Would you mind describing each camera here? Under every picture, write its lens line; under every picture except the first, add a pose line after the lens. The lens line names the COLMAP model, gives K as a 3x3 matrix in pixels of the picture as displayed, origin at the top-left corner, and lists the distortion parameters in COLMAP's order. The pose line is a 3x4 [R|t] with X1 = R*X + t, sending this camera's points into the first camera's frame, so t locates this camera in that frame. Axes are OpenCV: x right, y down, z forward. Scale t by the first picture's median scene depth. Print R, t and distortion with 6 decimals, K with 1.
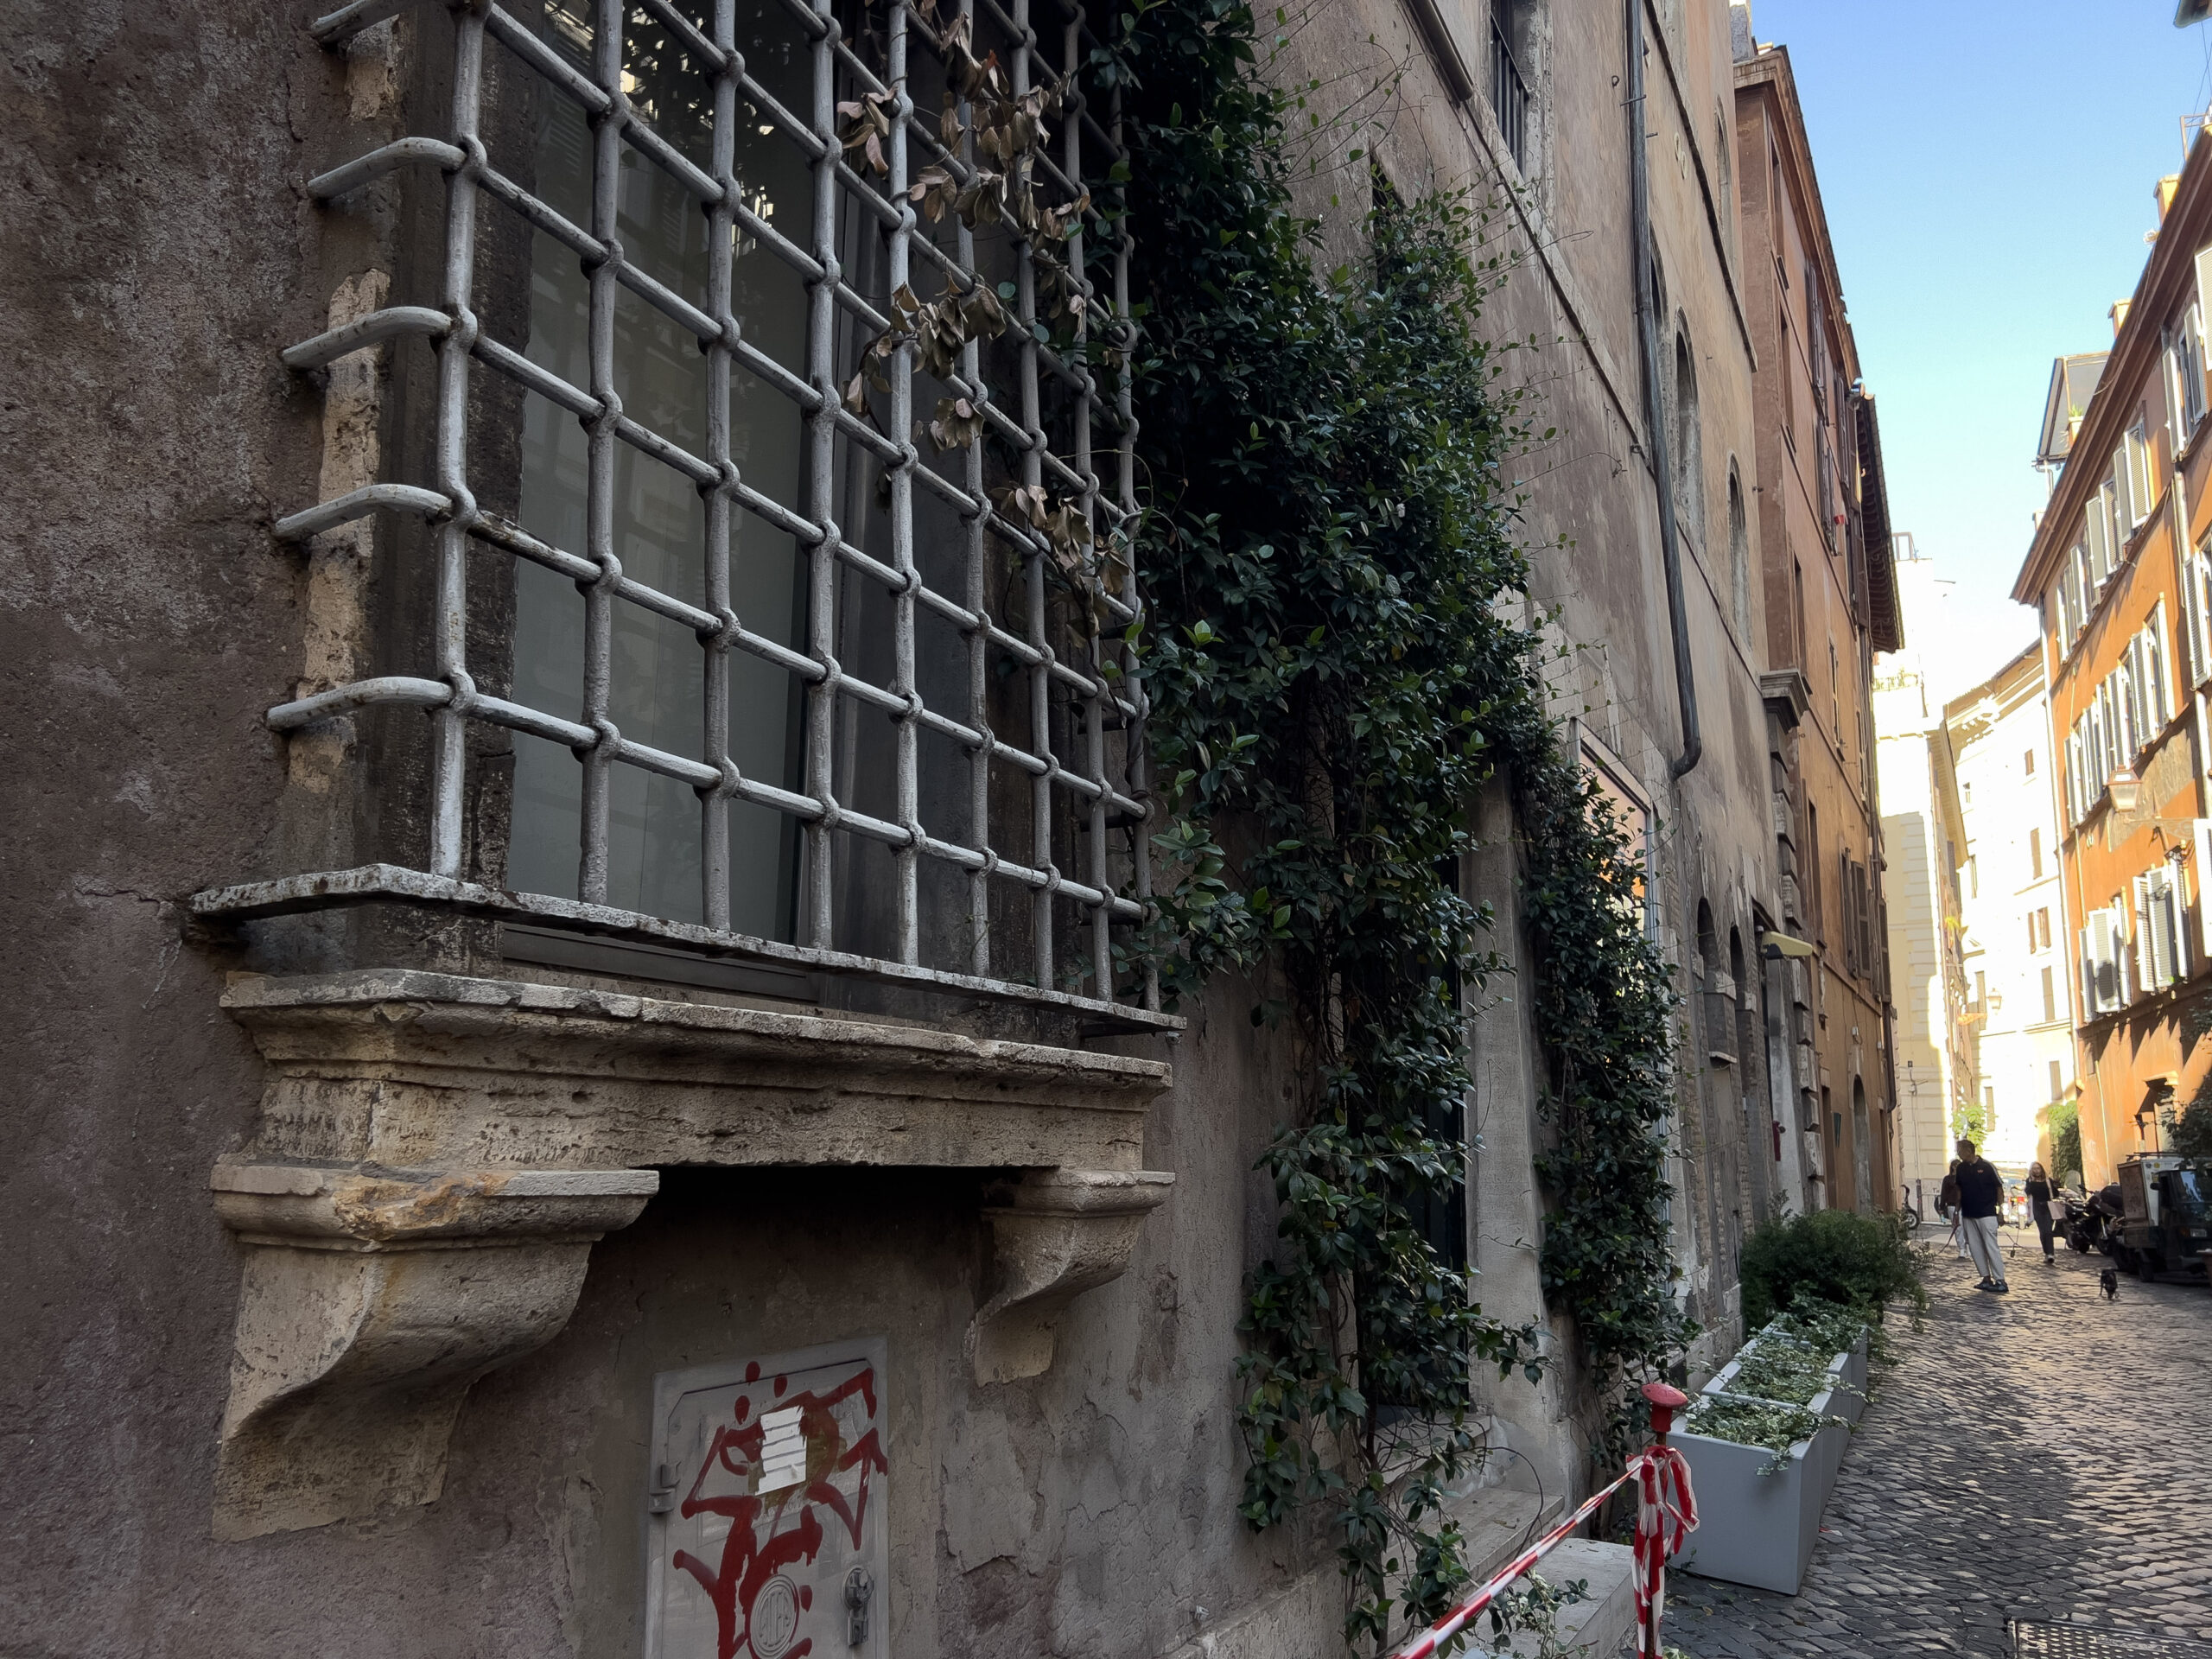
lens RADIAL K [[1648.2, 0, 1102.1], [0, 1648.2, 846.9], [0, 0, 1]] dist [0.046645, -0.060276]
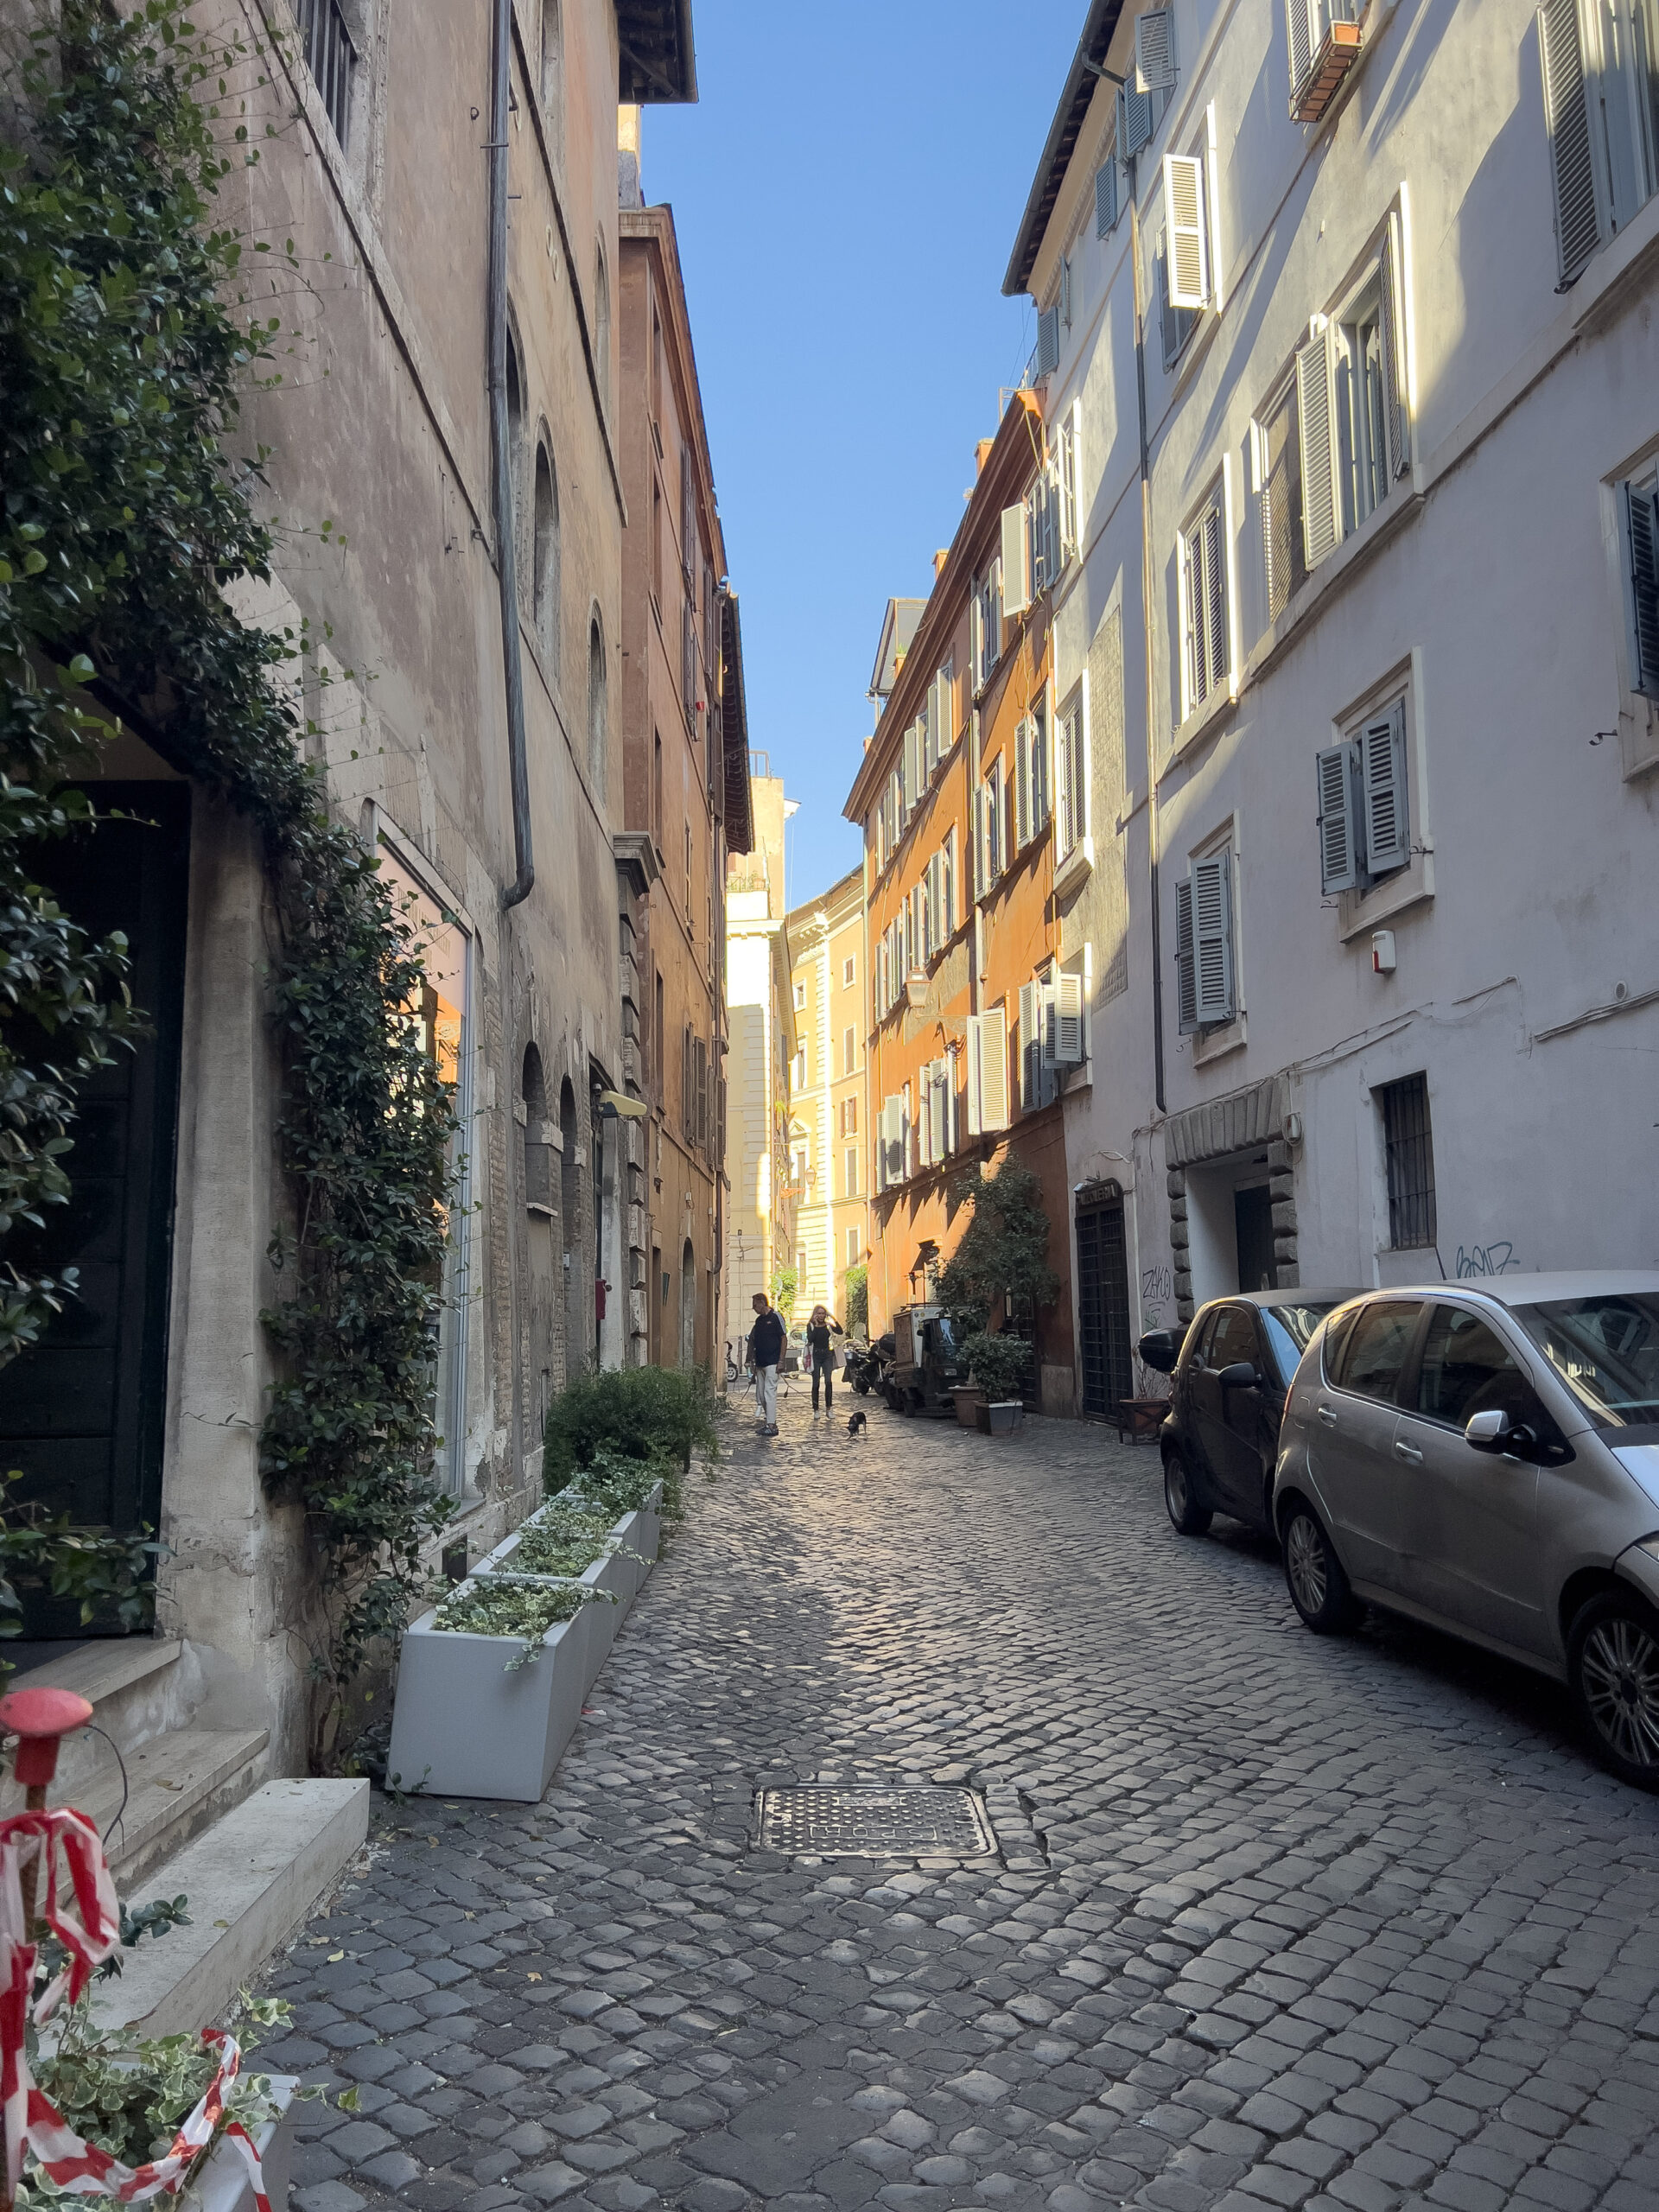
lens RADIAL K [[1657.3, 0, 815.3], [0, 1657.3, 1105.1], [0, 0, 1]] dist [0.209982, -0.549901]
pose [[0.880695, 0.031296, 0.472648, 0.054954], [-0.055266, 0.997789, 0.036910, 0.021710], [-0.470448, -0.058627, 0.880478, 0.083330]]
